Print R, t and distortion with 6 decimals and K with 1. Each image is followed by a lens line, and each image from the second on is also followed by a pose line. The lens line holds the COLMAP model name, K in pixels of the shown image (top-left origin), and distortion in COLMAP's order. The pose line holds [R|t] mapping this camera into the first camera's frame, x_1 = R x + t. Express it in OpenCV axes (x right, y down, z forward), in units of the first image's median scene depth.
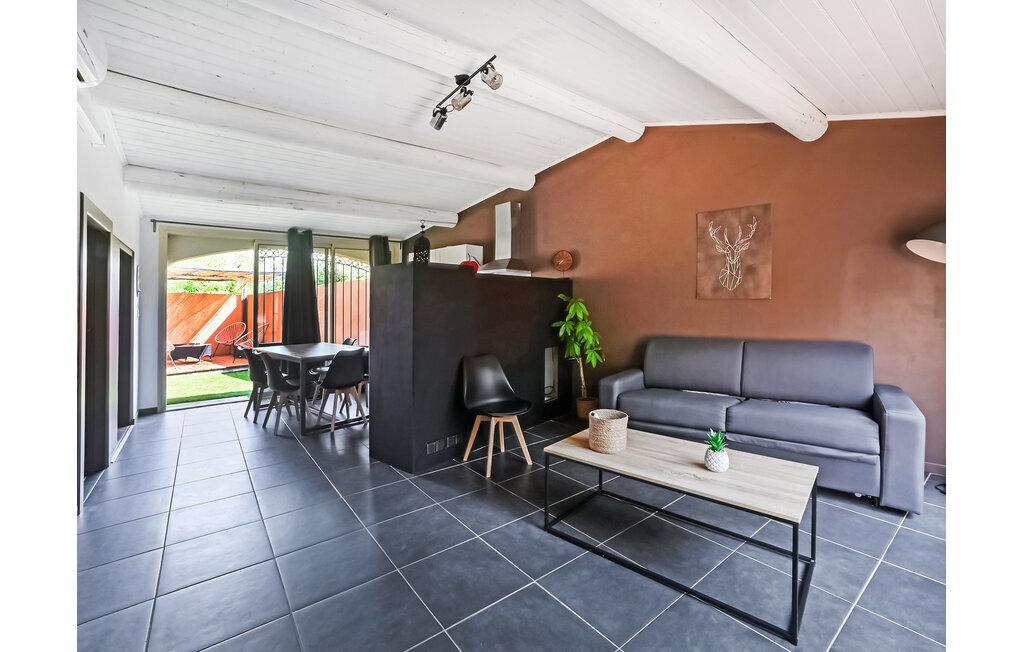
lens RADIAL K [[417.0, 0, 520.0], [0, 417.0, 306.9], [0, 0, 1]] dist [0.000764, 0.000086]
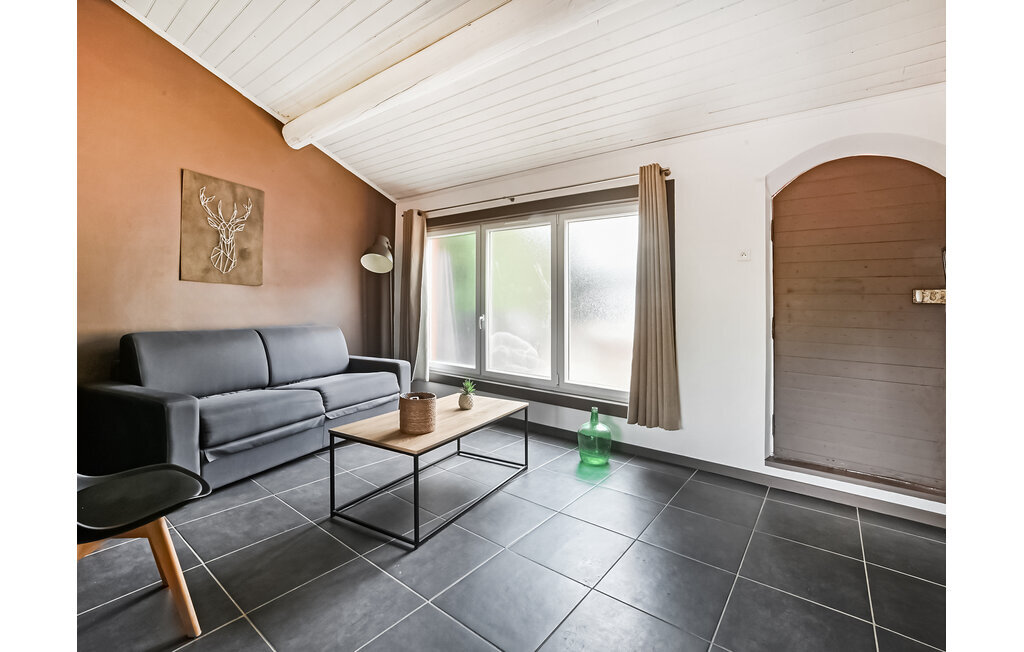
lens RADIAL K [[417.0, 0, 520.0], [0, 417.0, 306.9], [0, 0, 1]] dist [0.000764, 0.000086]
pose [[-0.233100, 0.012240, 0.972376, -0.523203], [-0.011619, 0.999814, -0.015370, 0.038883], [-0.972383, -0.014881, -0.232915, 0.644438]]
